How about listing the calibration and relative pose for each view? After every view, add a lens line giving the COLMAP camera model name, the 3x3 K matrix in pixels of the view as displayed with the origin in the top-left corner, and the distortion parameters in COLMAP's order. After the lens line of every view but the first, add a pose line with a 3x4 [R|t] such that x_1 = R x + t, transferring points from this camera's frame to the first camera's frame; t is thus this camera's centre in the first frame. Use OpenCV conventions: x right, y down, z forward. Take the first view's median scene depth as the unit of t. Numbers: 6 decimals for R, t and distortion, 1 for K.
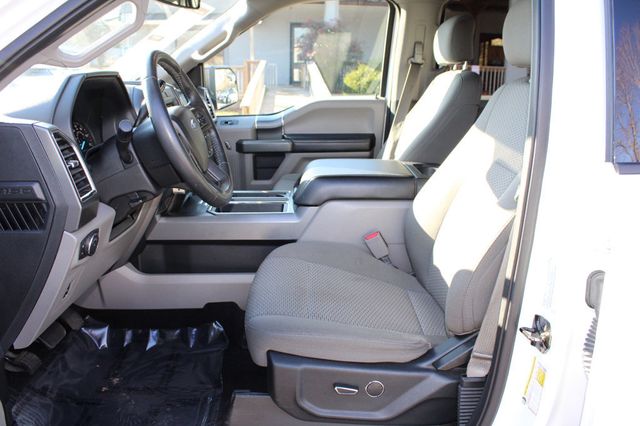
lens RADIAL K [[532.2, 0, 314.0], [0, 532.2, 211.3], [0, 0, 1]] dist [-0.168591, 0.148063]
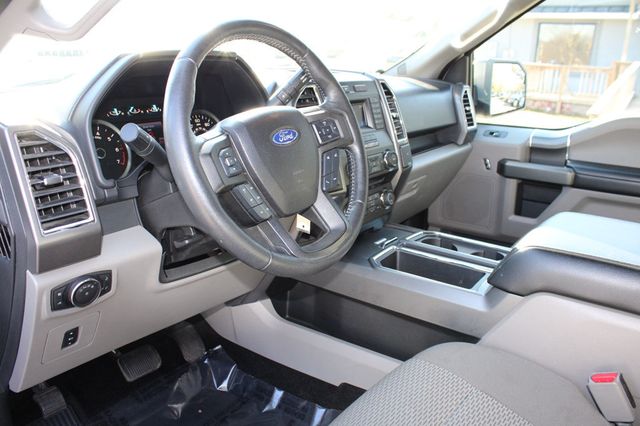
lens RADIAL K [[532.2, 0, 314.0], [0, 532.2, 211.3], [0, 0, 1]] dist [-0.168591, 0.148063]
pose [[0.789943, 0.185262, -0.584523, 0.091910], [-0.180501, 0.981285, 0.067079, -0.063123], [0.586011, 0.052519, 0.808600, 0.251558]]
